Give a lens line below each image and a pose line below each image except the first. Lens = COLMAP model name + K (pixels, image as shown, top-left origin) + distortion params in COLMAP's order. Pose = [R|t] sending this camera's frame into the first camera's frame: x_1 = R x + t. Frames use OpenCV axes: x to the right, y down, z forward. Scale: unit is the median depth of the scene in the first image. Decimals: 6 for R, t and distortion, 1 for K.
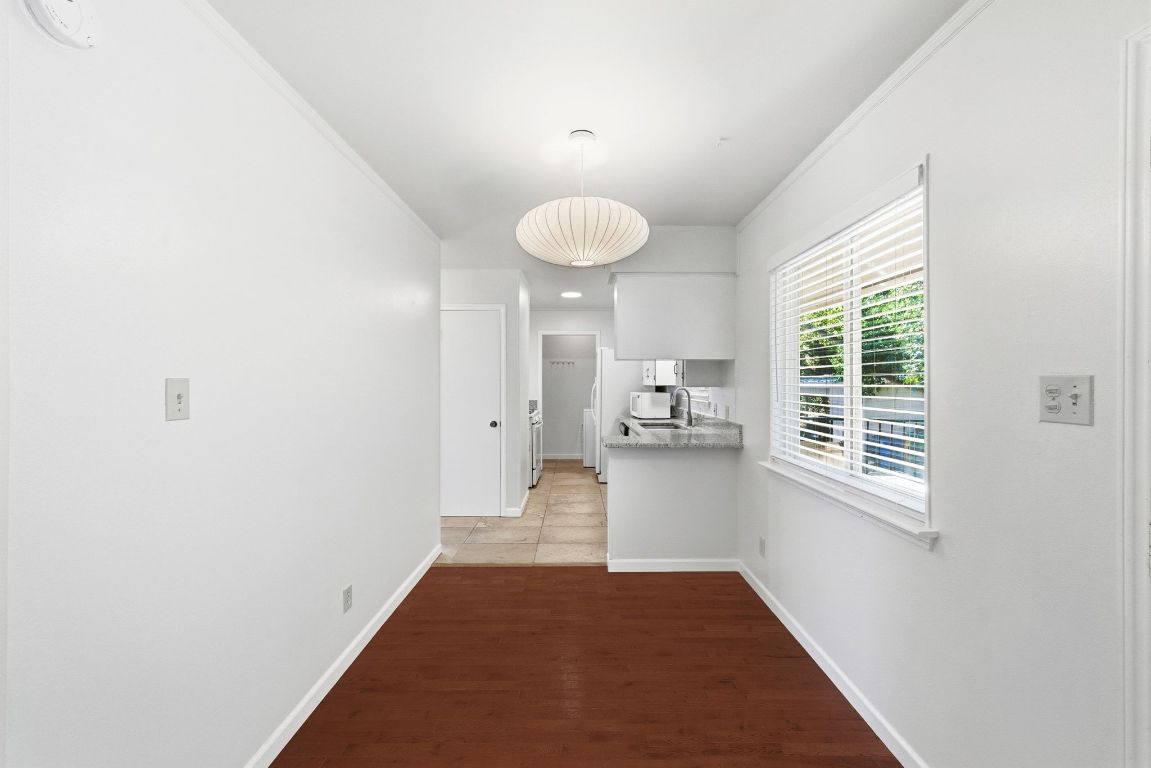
lens RADIAL K [[454.5, 0, 575.5], [0, 454.5, 381.6], [0, 0, 1]] dist [0.002186, -0.000101]
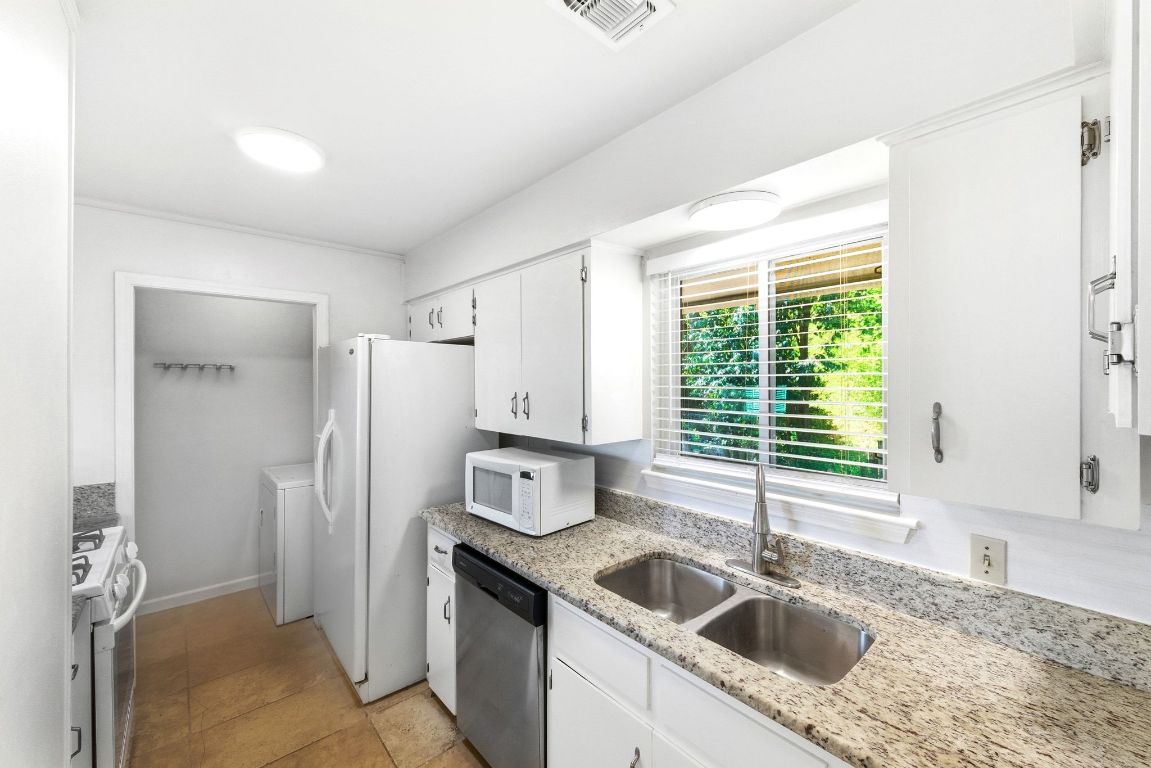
lens RADIAL K [[454.5, 0, 574.2], [0, 454.5, 380.3], [0, 0, 1]] dist [0.002186, -0.000101]
pose [[0.748327, -0.004068, 0.663317, -0.059981], [0.010456, 0.999929, -0.005664, -0.031165], [-0.663247, 0.011175, 0.748317, 0.617735]]
